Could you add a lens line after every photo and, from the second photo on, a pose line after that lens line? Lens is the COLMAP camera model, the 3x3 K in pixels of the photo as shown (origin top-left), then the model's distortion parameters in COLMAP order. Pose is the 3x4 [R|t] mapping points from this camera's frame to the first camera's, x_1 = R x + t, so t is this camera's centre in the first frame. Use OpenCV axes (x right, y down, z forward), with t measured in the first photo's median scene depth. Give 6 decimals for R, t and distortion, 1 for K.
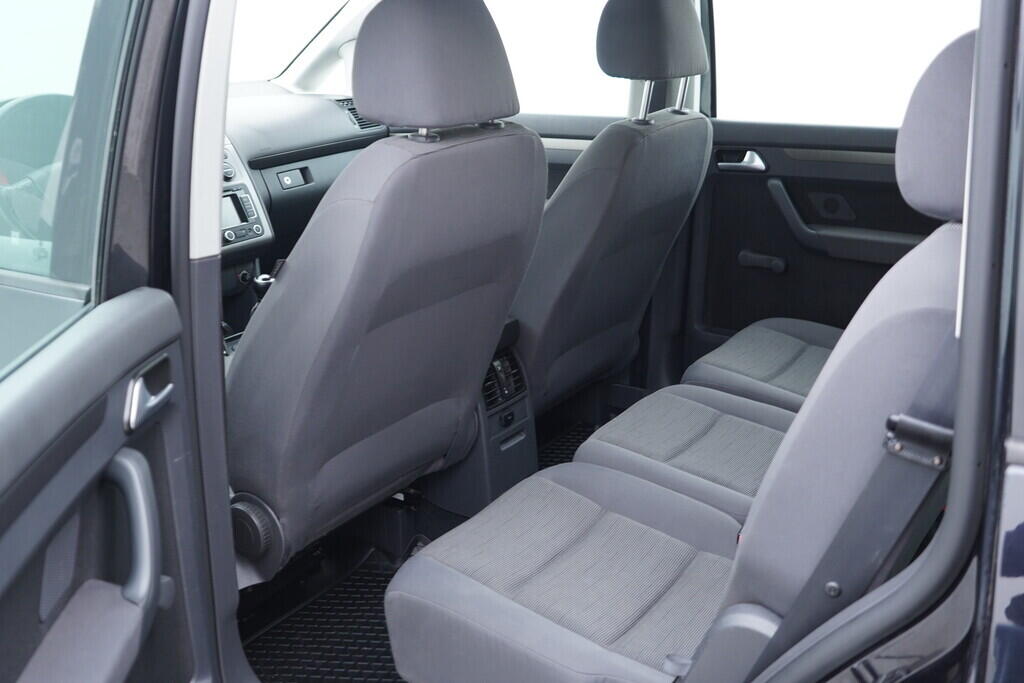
lens RADIAL K [[1075.1, 0, 514.2], [0, 1075.1, 339.0], [0, 0, 1]] dist [-0.009172, 0.000000]
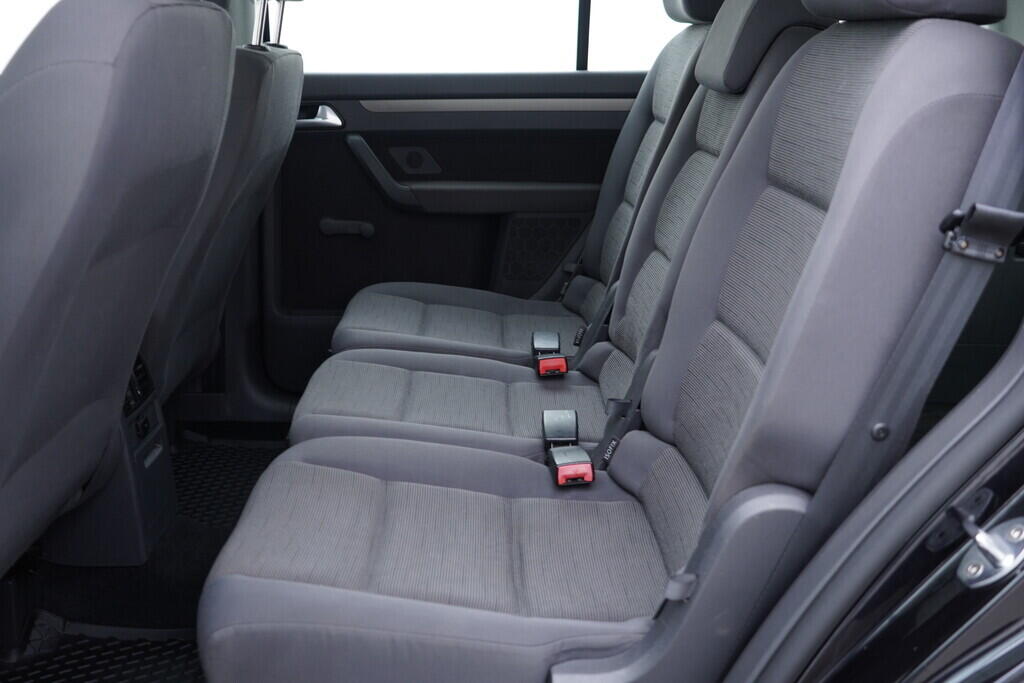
lens RADIAL K [[1075.1, 0, 513.0], [0, 1075.1, 340.5], [0, 0, 1]] dist [-0.009172, 0.000000]
pose [[0.819211, -0.128278, 0.558962, -0.211496], [0.155568, 0.987824, -0.001301, 0.054750], [-0.551989, 0.088023, 0.829193, 0.206789]]
